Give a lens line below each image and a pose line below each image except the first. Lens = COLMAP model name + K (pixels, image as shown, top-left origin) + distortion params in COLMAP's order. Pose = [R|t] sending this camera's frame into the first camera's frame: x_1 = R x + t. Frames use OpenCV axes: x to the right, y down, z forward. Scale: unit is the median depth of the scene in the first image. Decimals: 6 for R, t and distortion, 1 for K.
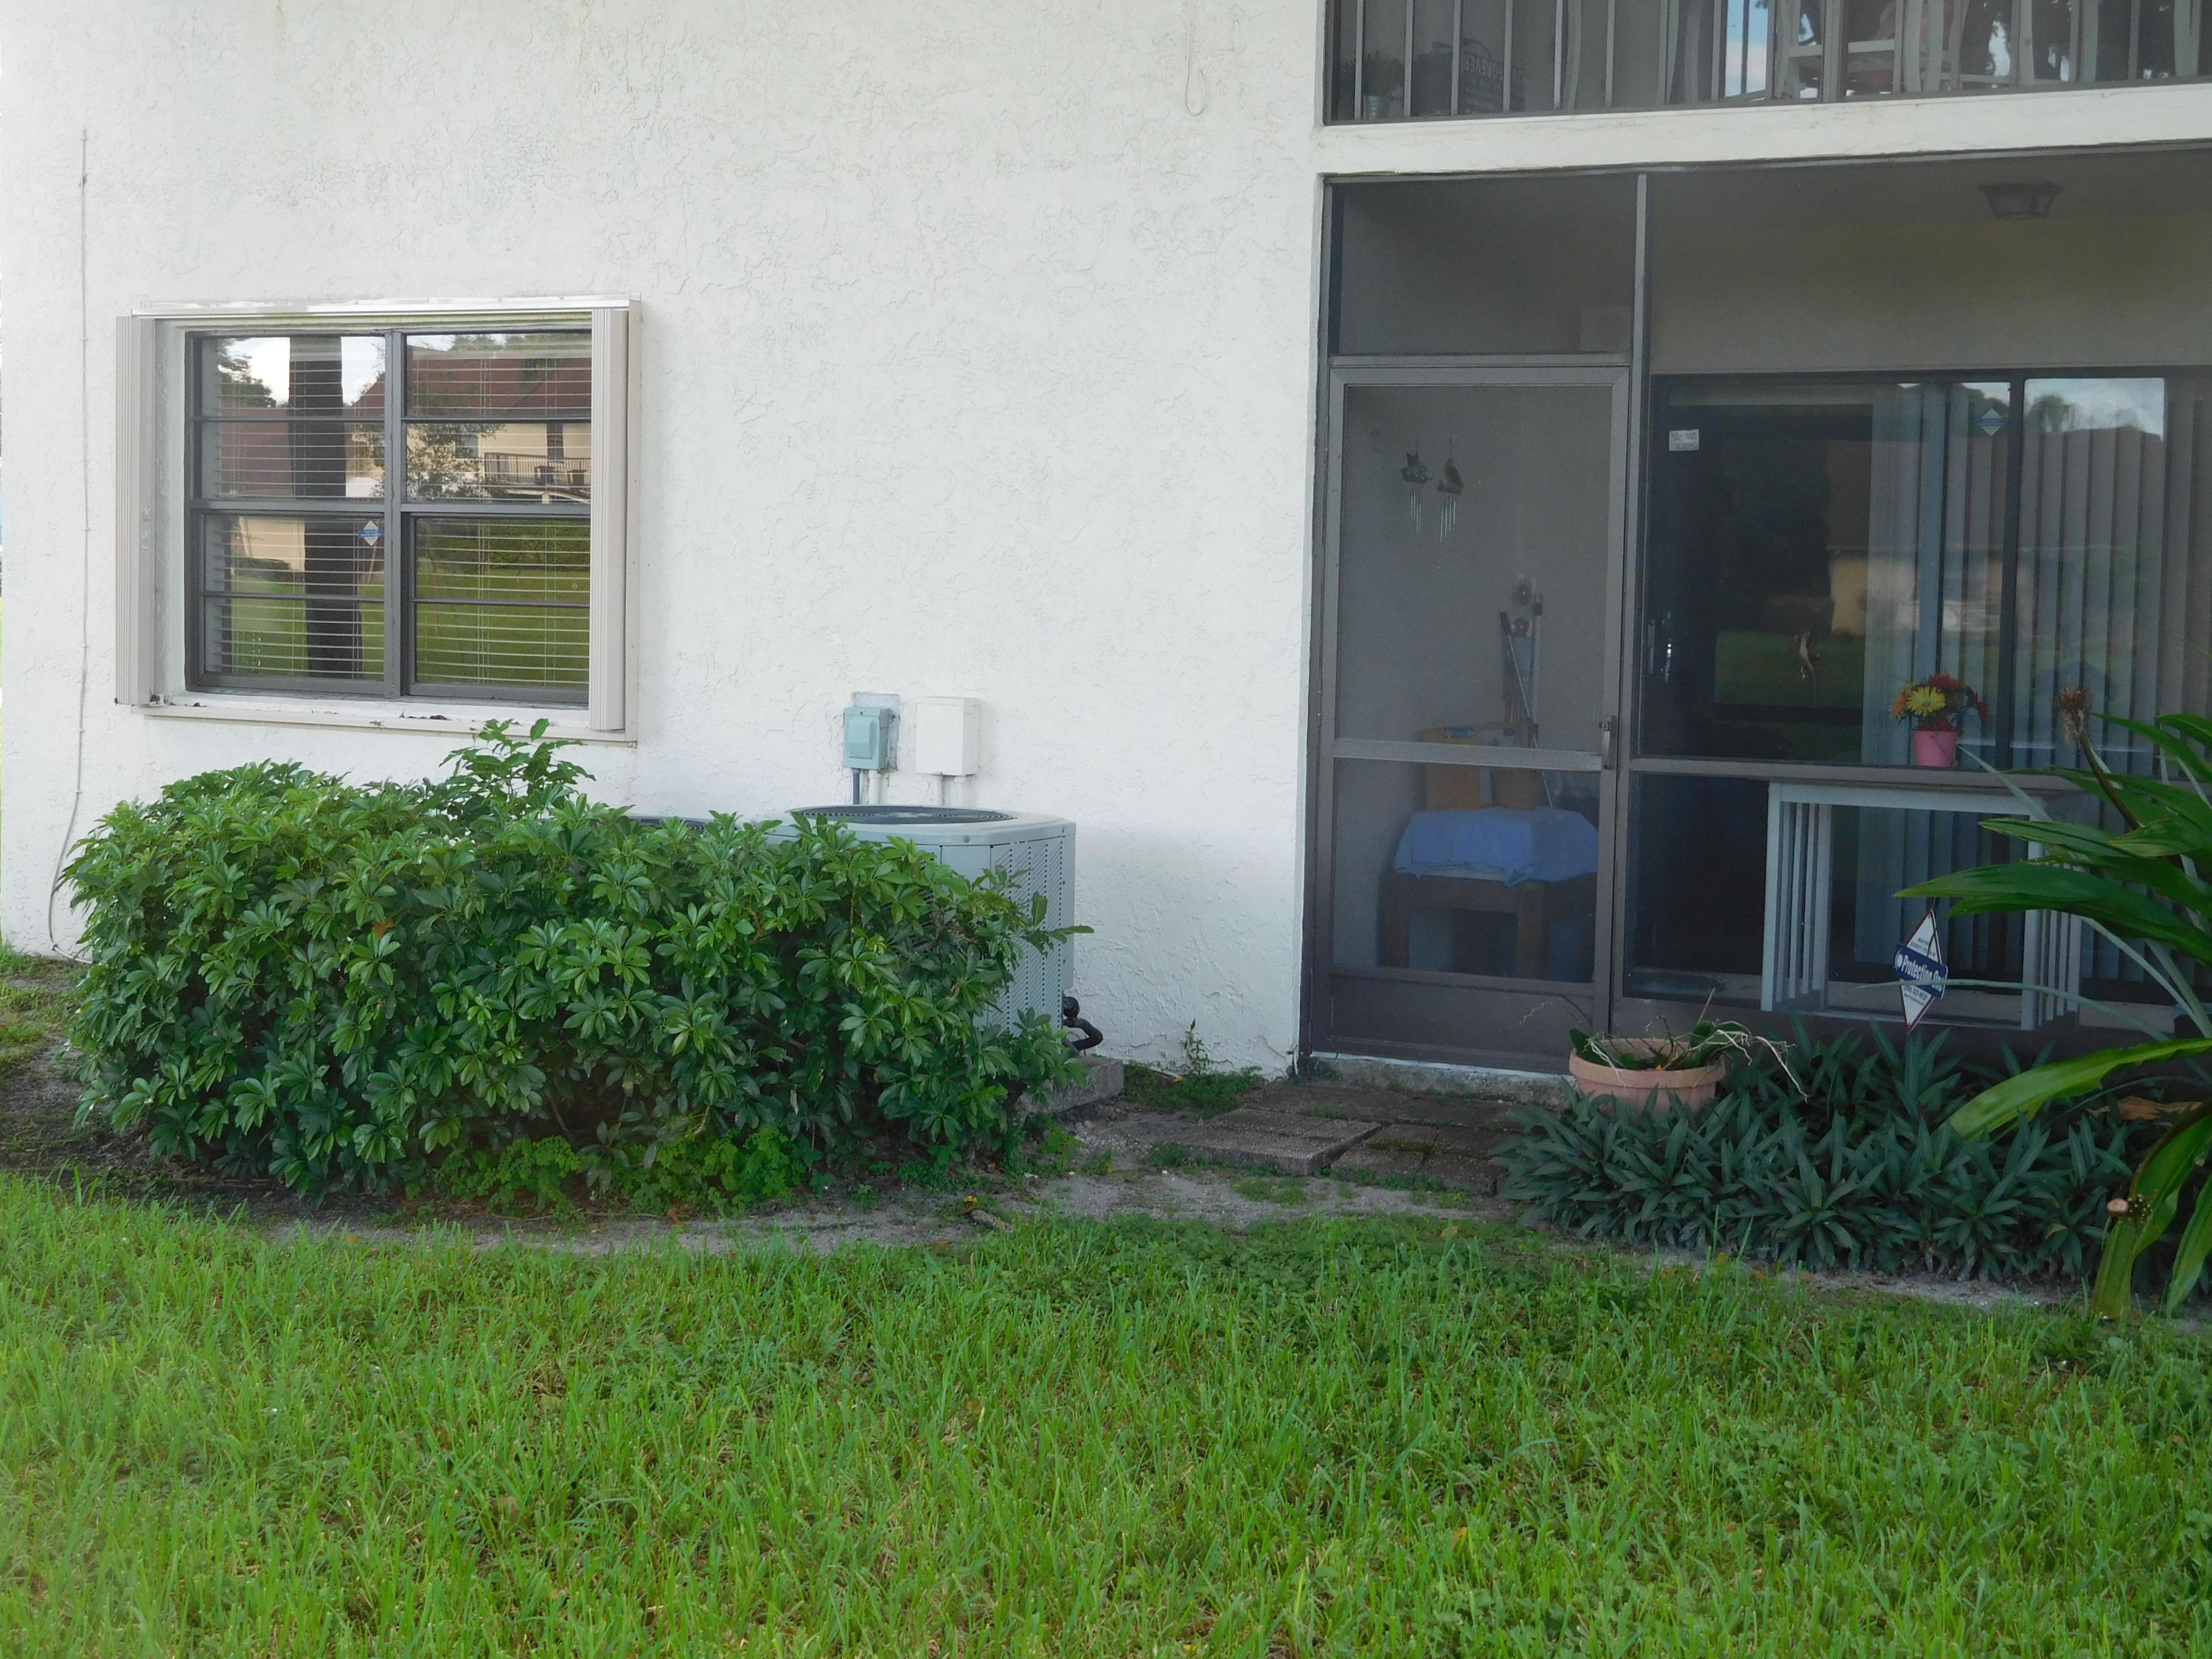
lens RADIAL K [[3287.7, 0, 1108.6], [0, 3287.7, 815.0], [0, 0, 1]] dist [0.040178, 0.000000]
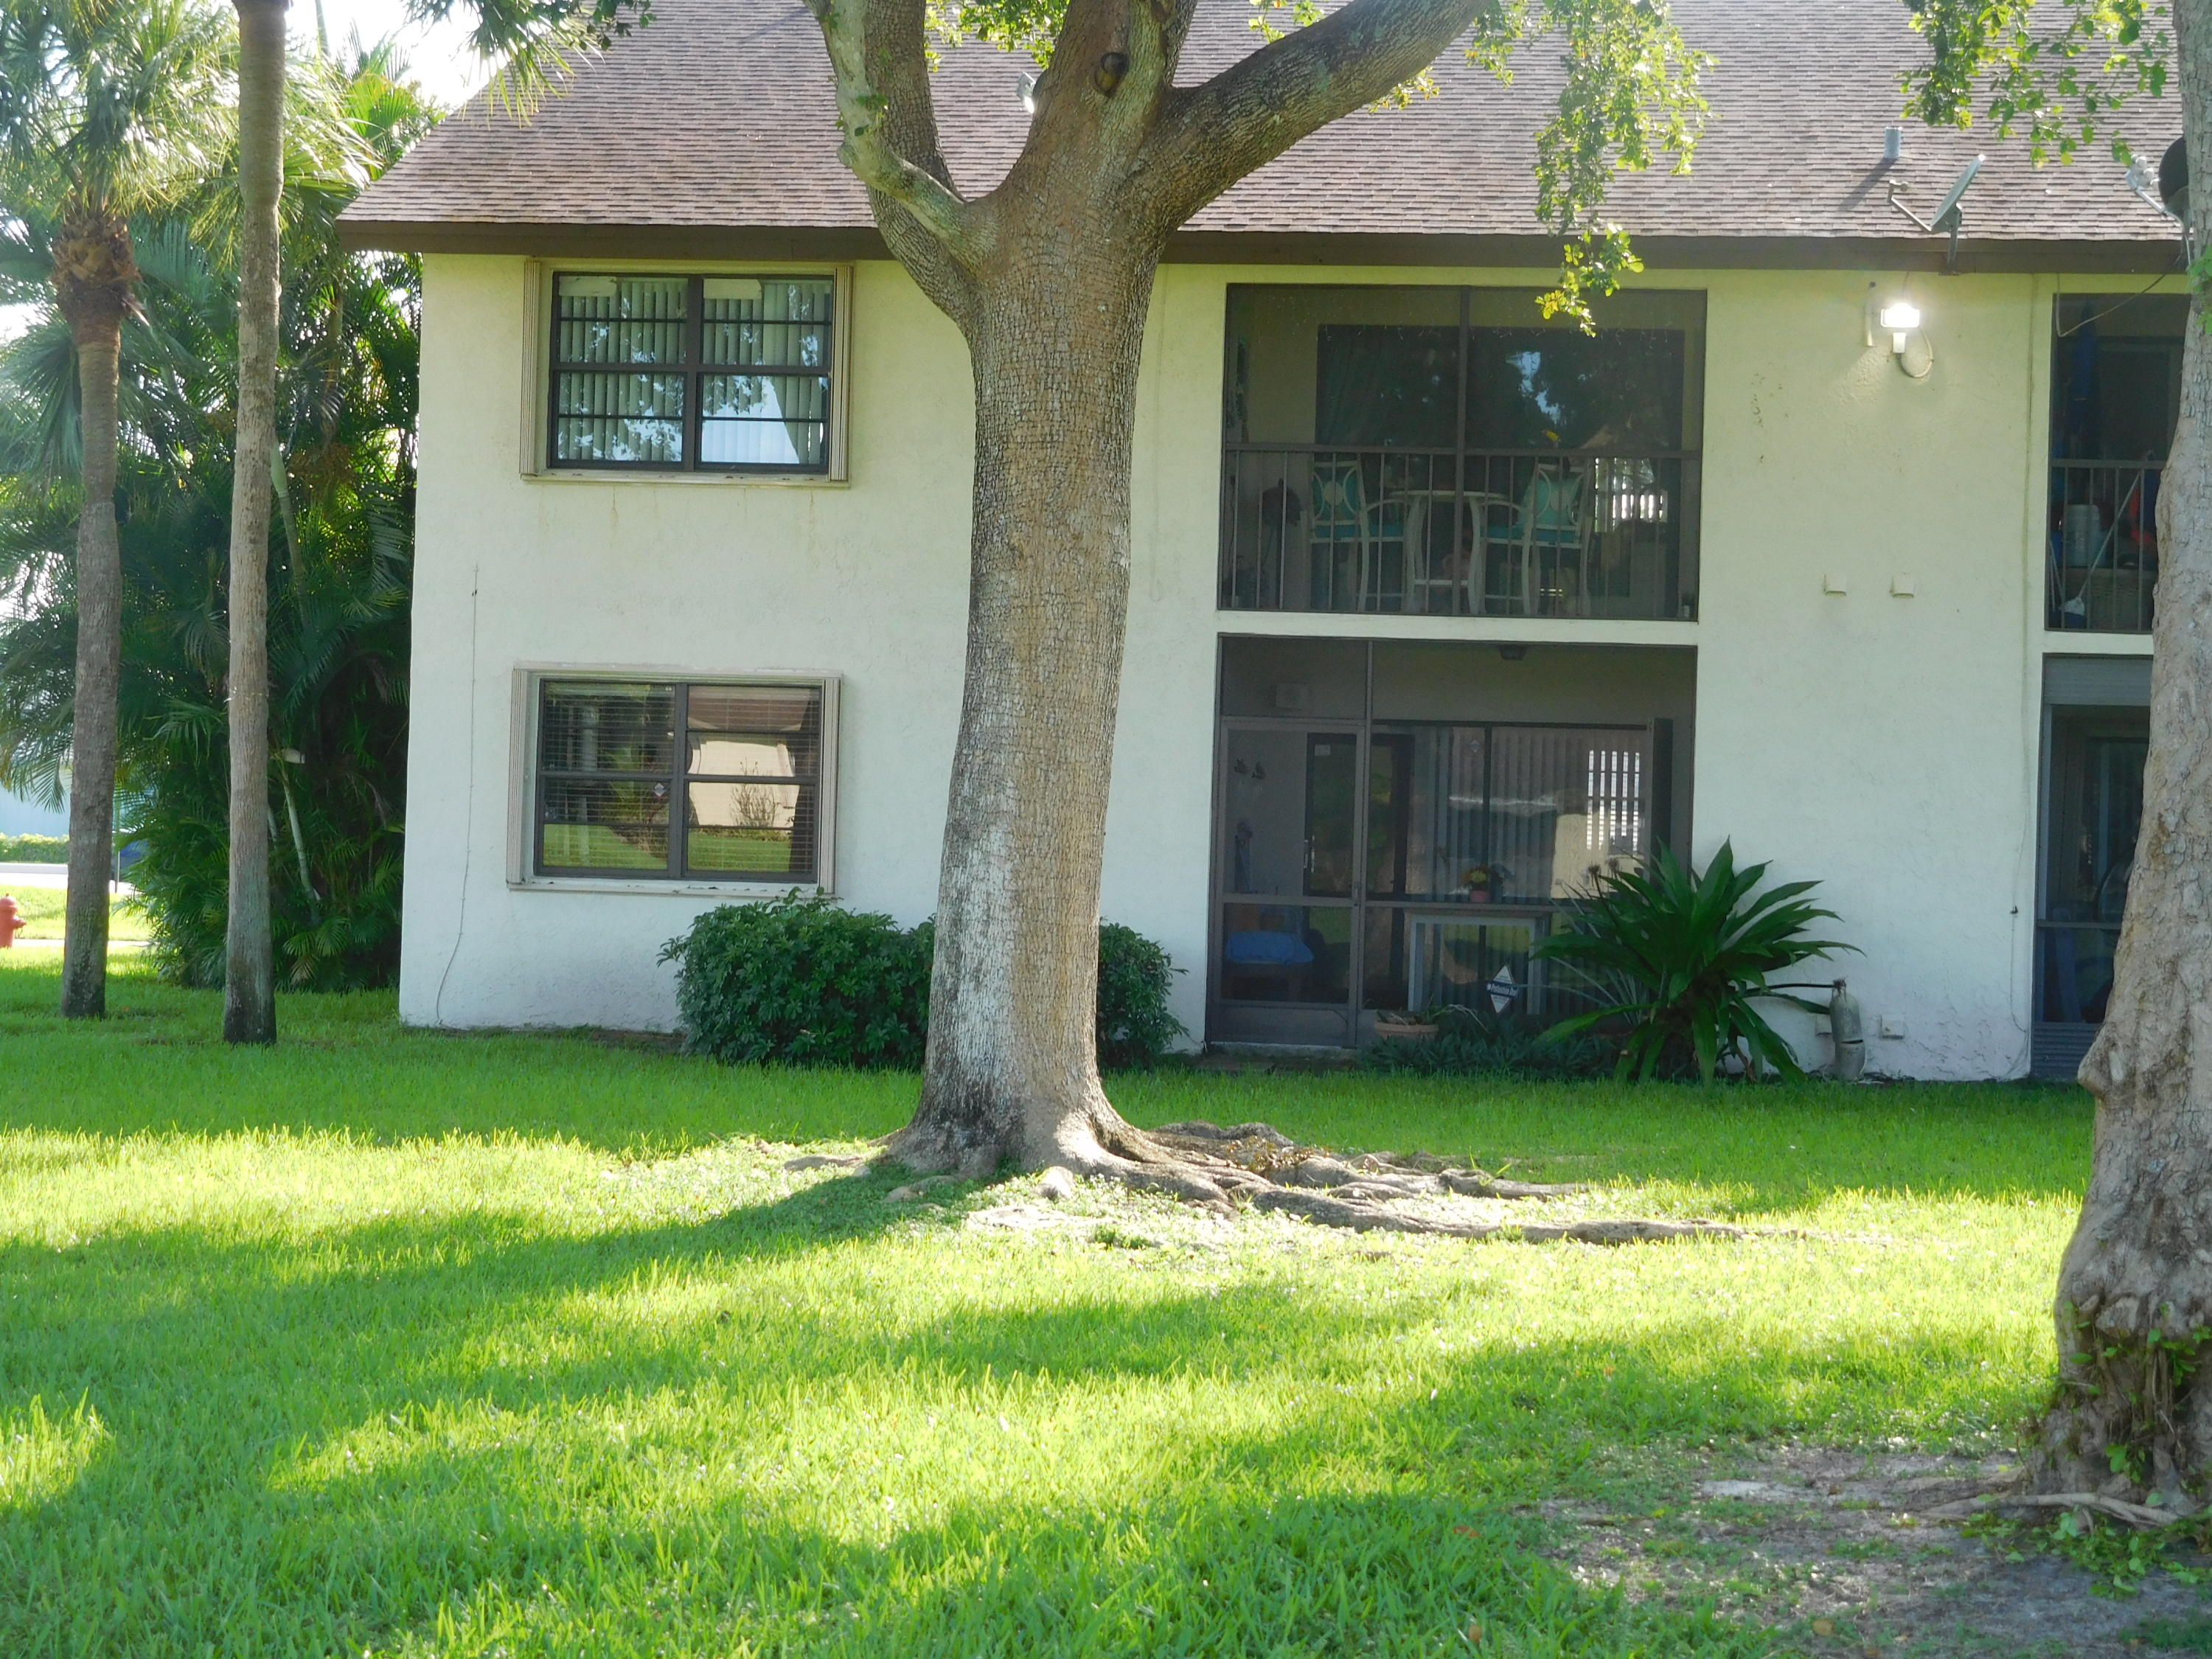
lens RADIAL K [[4734.3, 0, 1113.2], [0, 4734.3, 822.2], [0, 0, 1]] dist [0.084593, 0.000000]
pose [[0.942823, 0.010082, 0.333141, -0.957354], [0.013430, 0.997581, -0.068197, 0.130139], [-0.333023, 0.068772, 0.940407, -1.750784]]
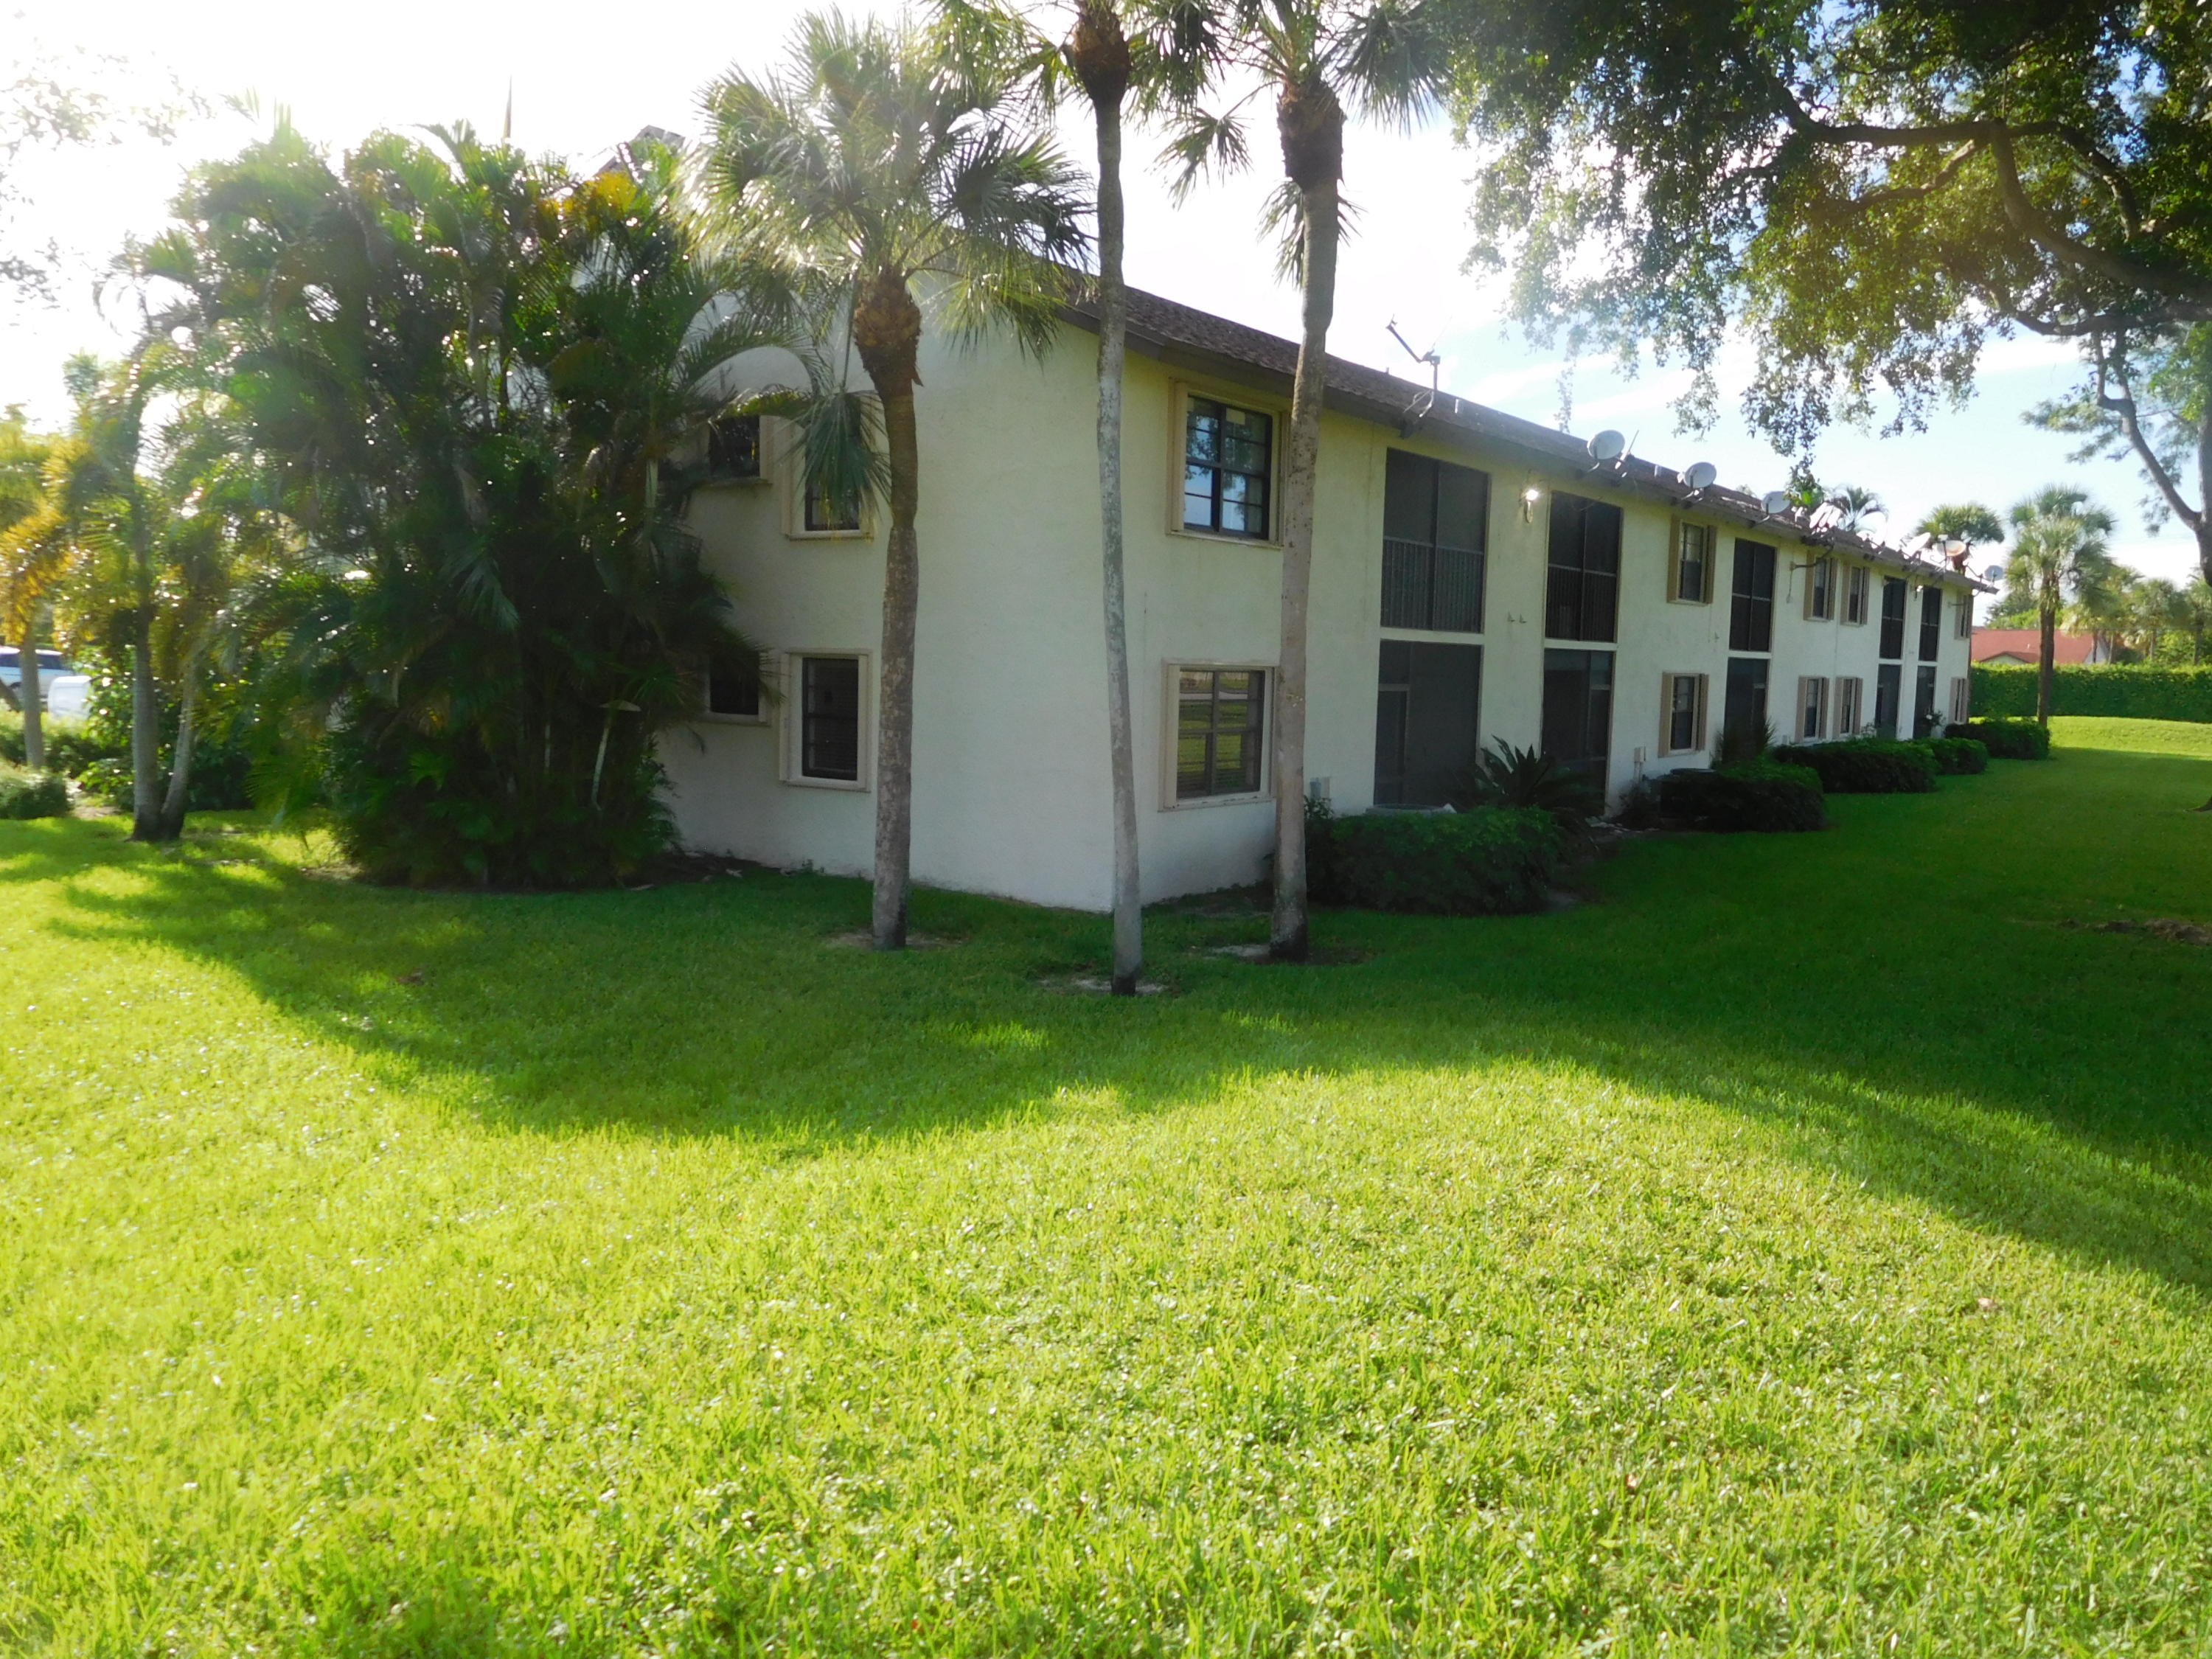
lens RADIAL K [[1680.1, 0, 1127.5], [0, 1680.1, 842.8], [0, 0, 1]] dist [-0.009727, 0.009575]
pose [[0.142641, -0.126240, 0.981691, -1.866808], [0.047741, 0.991556, 0.120571, -0.194186], [-0.988622, 0.029669, 0.147463, 0.934707]]
